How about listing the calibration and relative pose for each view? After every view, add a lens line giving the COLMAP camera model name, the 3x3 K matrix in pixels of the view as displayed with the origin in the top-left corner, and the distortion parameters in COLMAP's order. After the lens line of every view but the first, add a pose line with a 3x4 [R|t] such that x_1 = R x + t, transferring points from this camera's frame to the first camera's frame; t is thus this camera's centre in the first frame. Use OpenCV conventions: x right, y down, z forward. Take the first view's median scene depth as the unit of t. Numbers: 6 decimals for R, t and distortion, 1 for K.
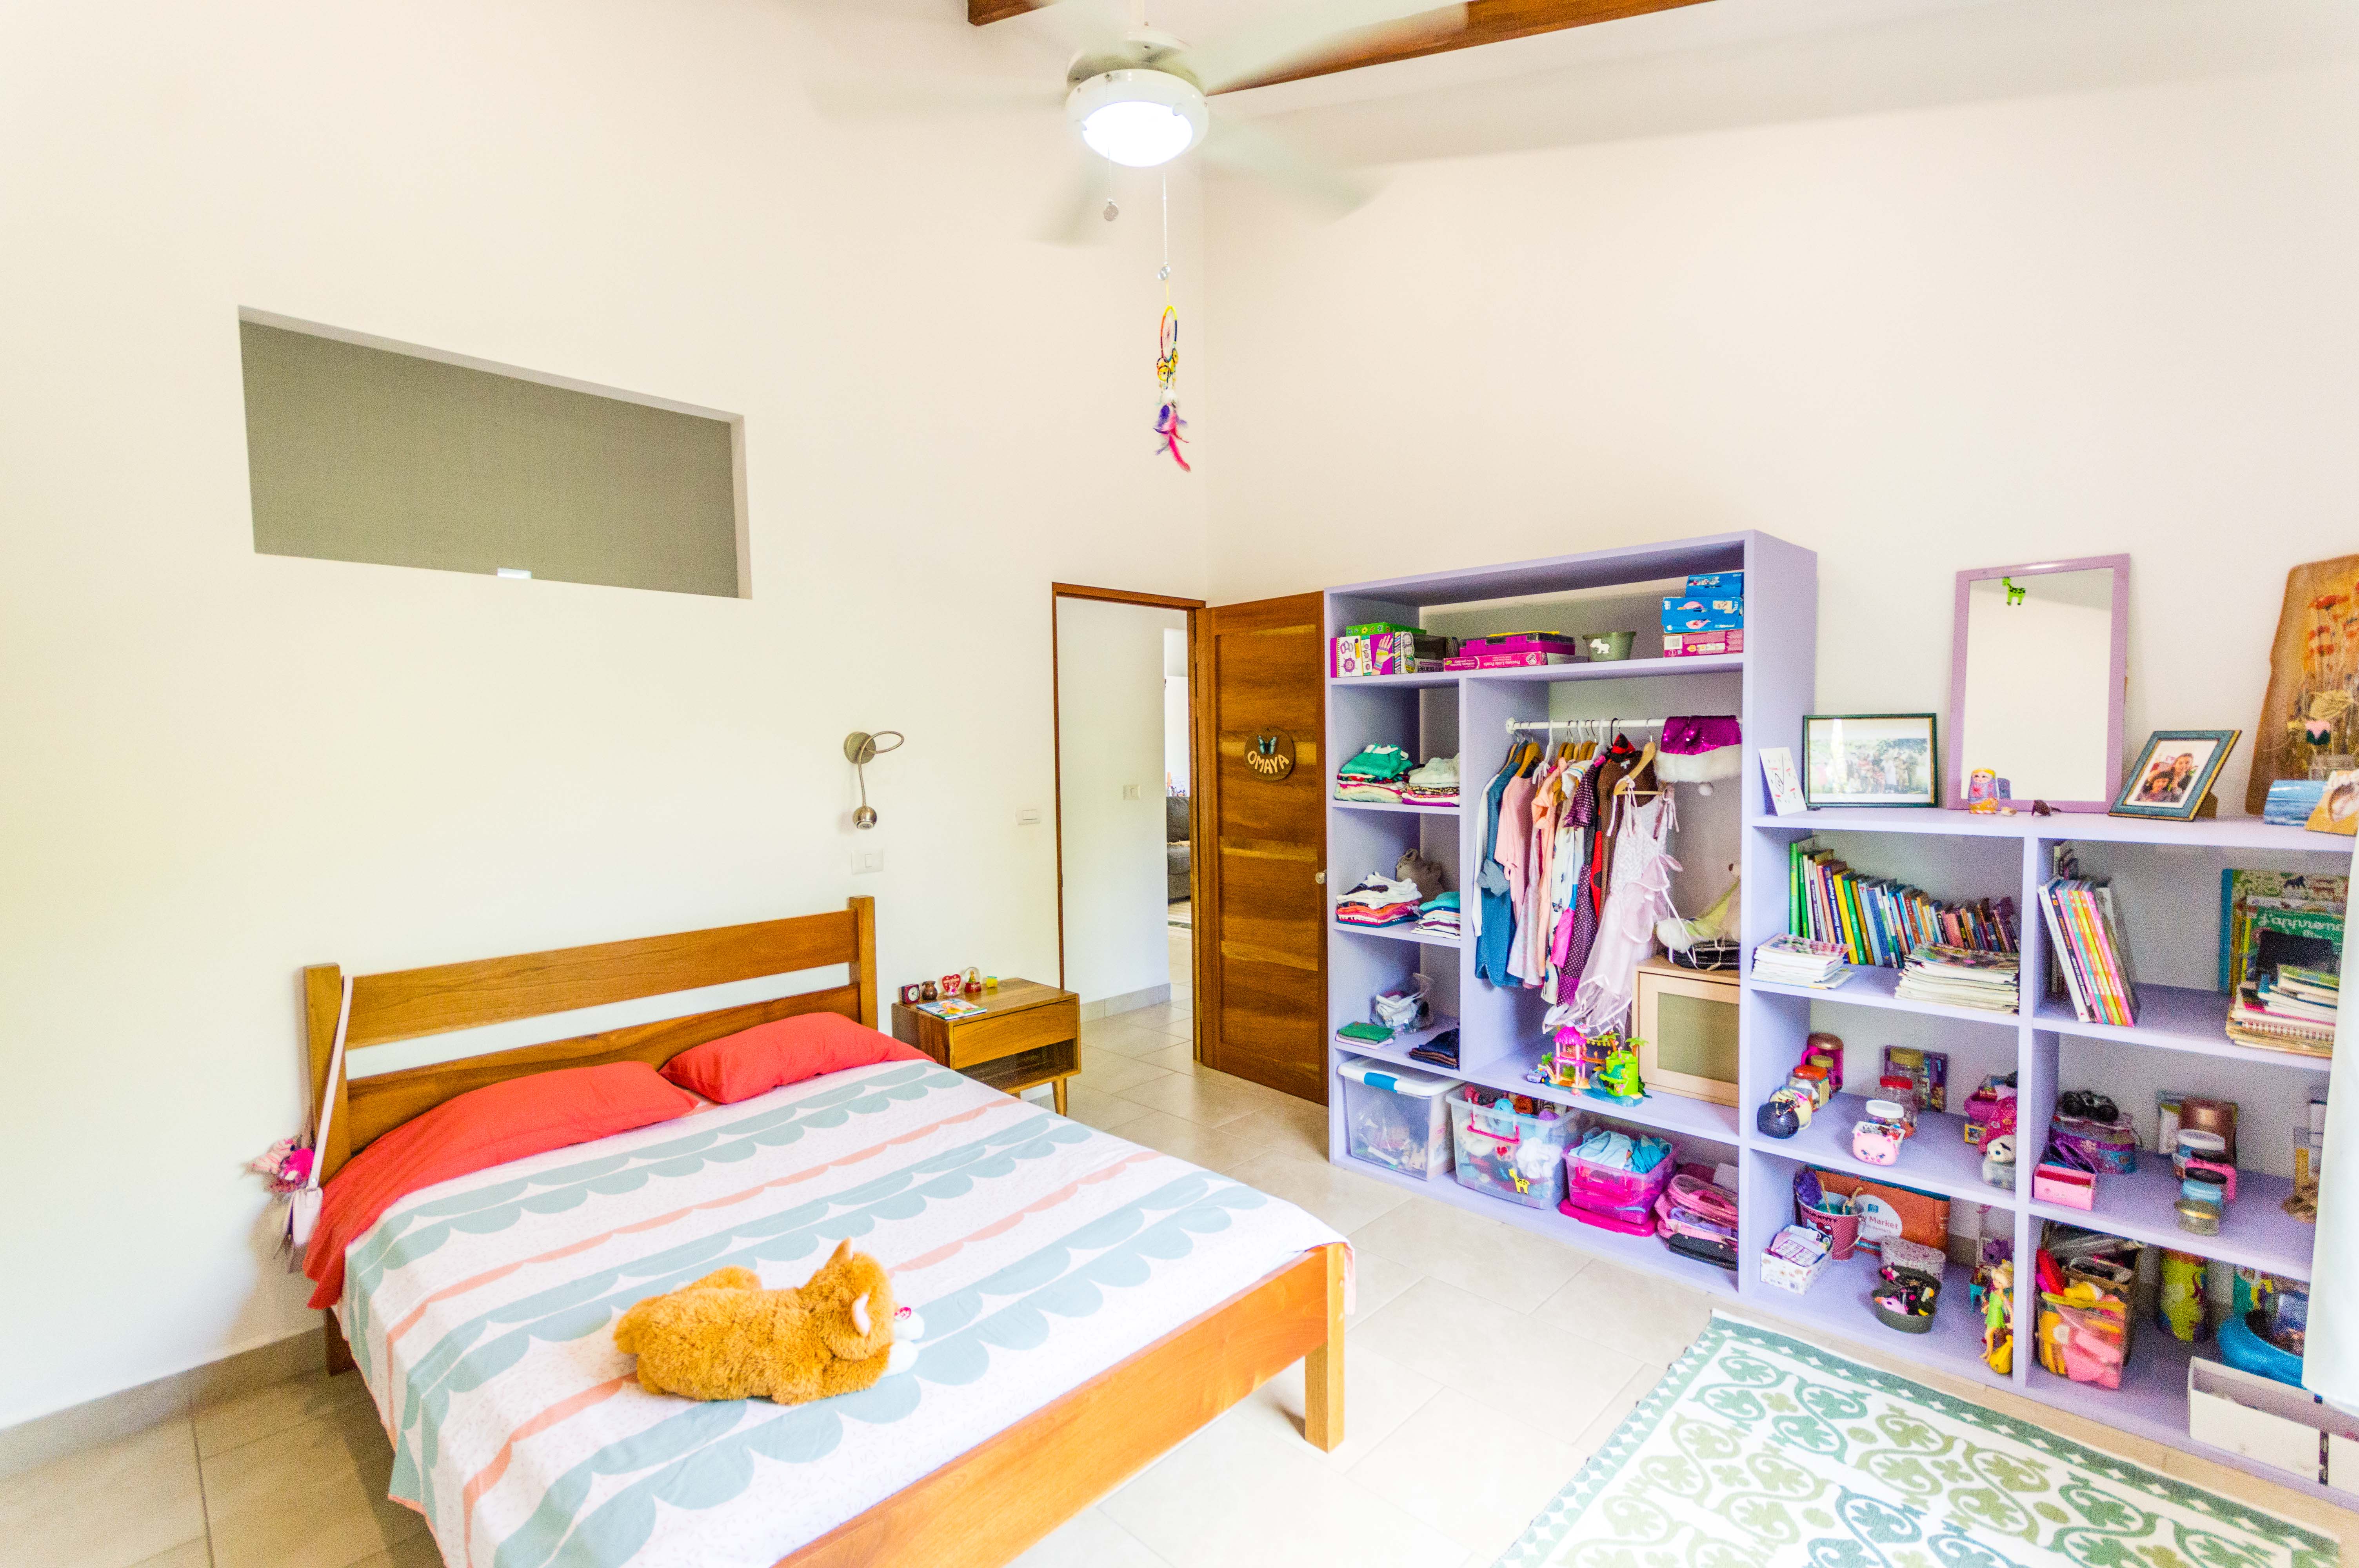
lens RADIAL K [[1064.5, 0, 1189.9], [0, 1064.5, 790.2], [0, 0, 1]] dist [0.000472, 0.000529]
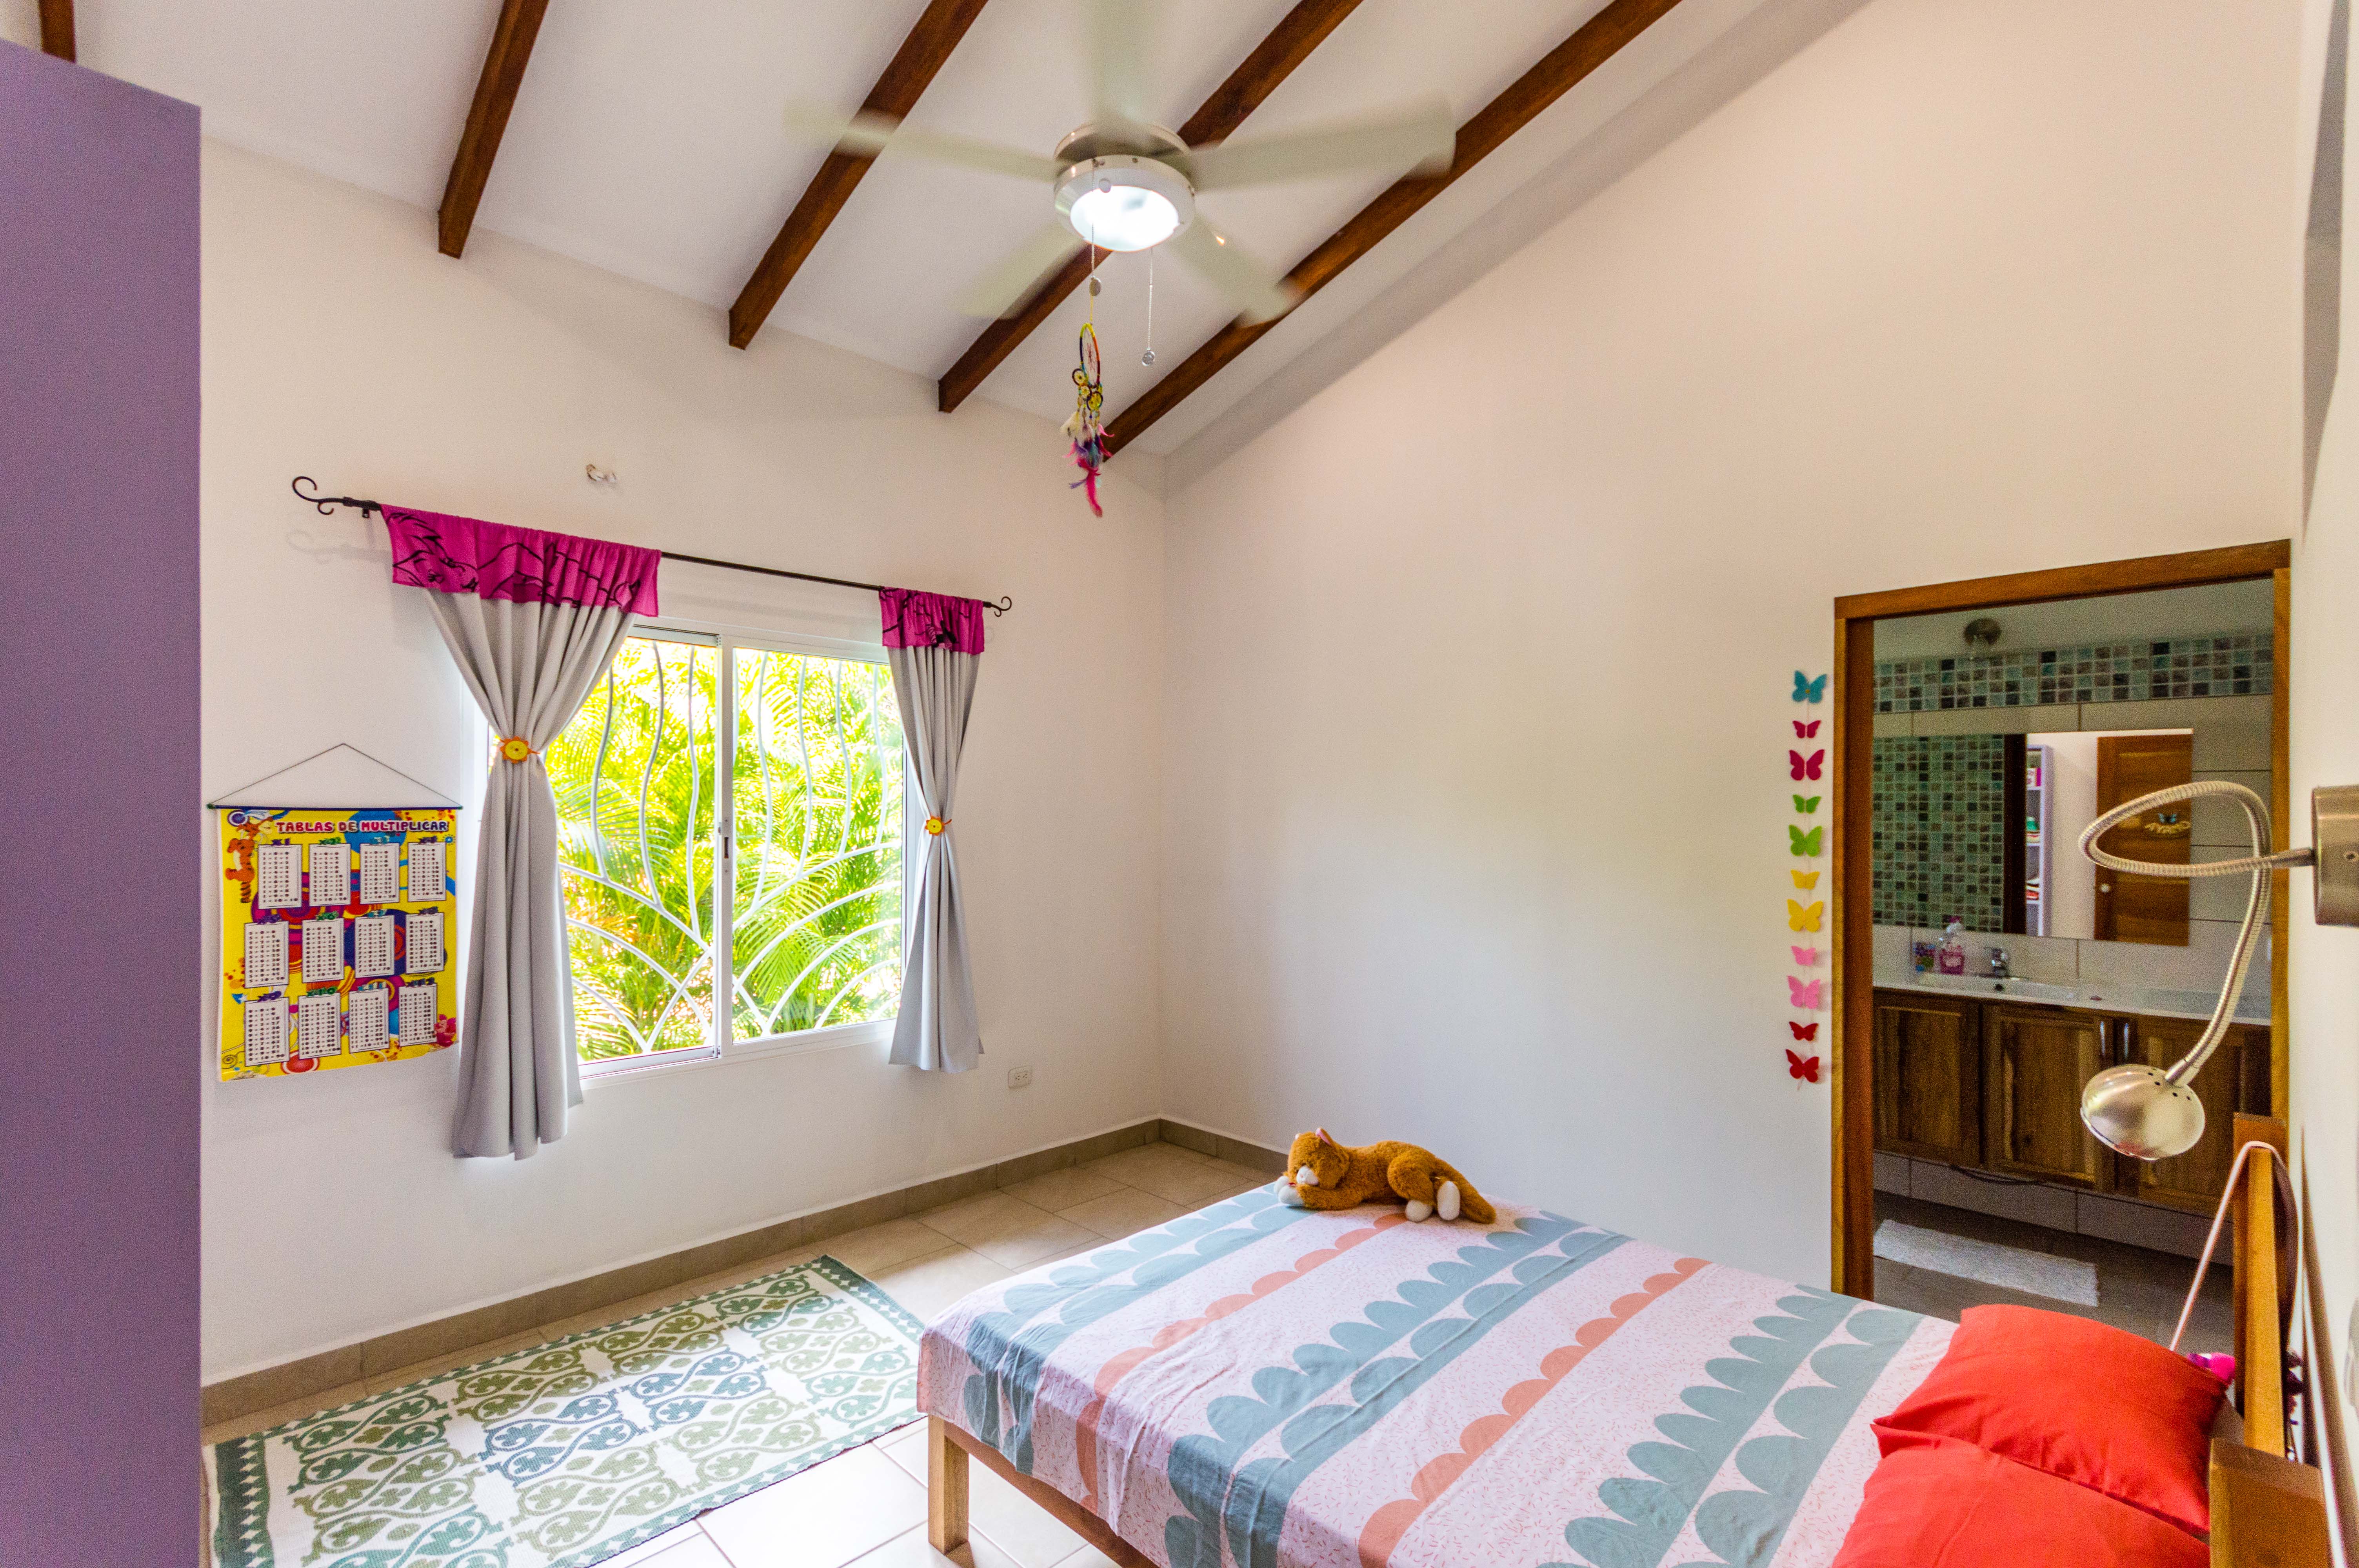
lens RADIAL K [[1026.5, 0, 1172.5], [0, 1026.5, 819.8], [0, 0, 1]] dist [0.001644, 0.000316]
pose [[-0.999856, 0.007746, 0.015098, -0.098497], [0.008747, 0.997685, 0.067437, -0.109066], [-0.014541, 0.067559, -0.997609, 1.939618]]
